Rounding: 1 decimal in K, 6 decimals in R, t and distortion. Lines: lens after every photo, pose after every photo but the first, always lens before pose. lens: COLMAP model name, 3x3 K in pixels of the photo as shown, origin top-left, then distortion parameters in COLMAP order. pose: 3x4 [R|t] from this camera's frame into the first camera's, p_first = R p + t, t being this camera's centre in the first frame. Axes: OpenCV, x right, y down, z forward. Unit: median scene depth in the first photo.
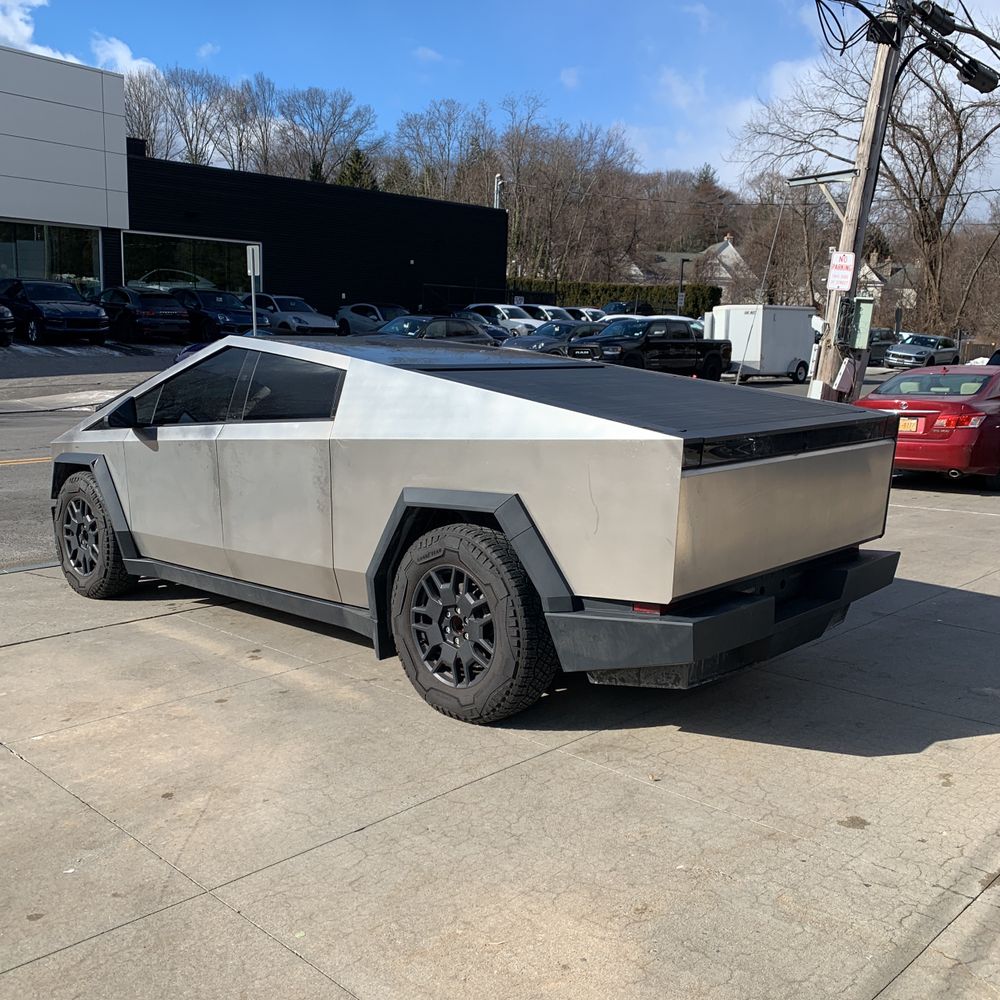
lens RADIAL K [[1017.0, 0, 500.0], [0, 1017.0, 500.0], [0, 0, 1]] dist [0.000013, 0.006167]
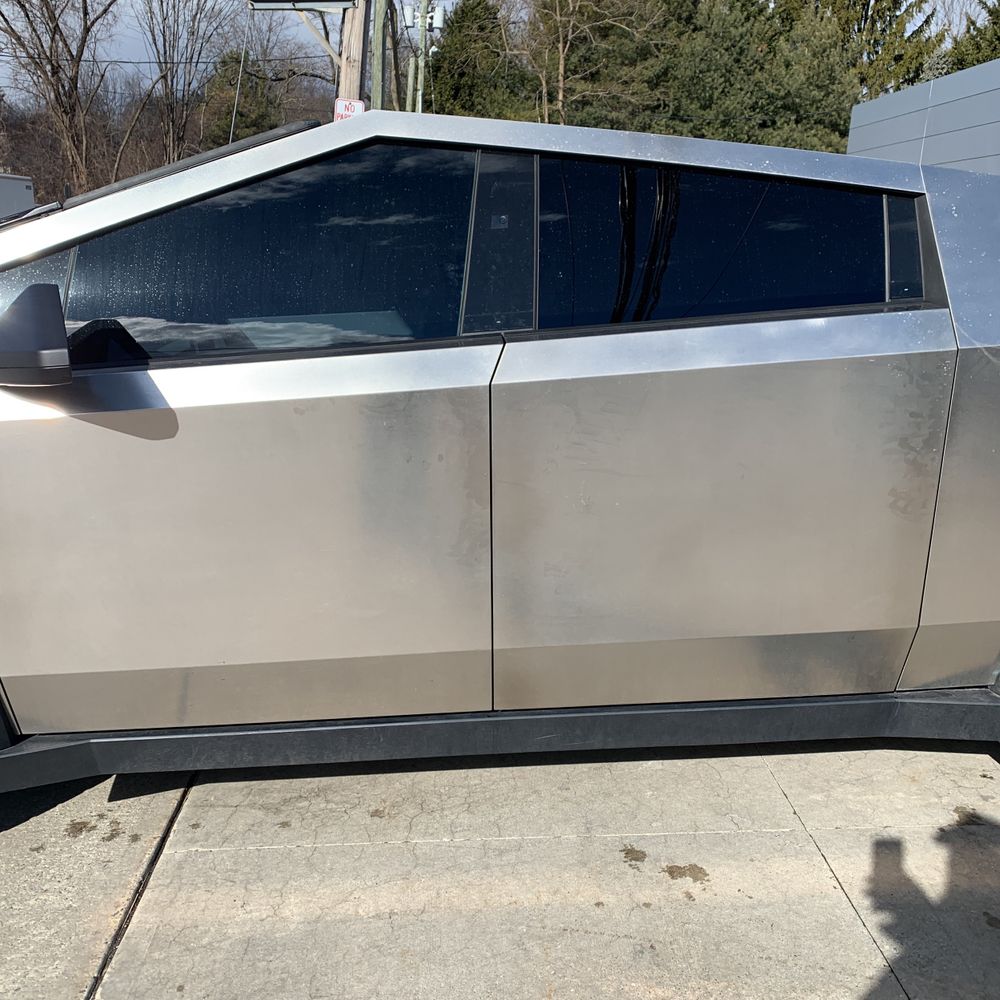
lens RADIAL K [[1017.0, 0, 500.0], [0, 1017.0, 500.0], [0, 0, 1]] dist [0.000013, 0.006167]
pose [[0.671239, -0.184735, 0.717852, -0.515923], [0.105786, 0.982407, 0.153900, -0.069050], [-0.733654, -0.027365, 0.678973, 0.675705]]
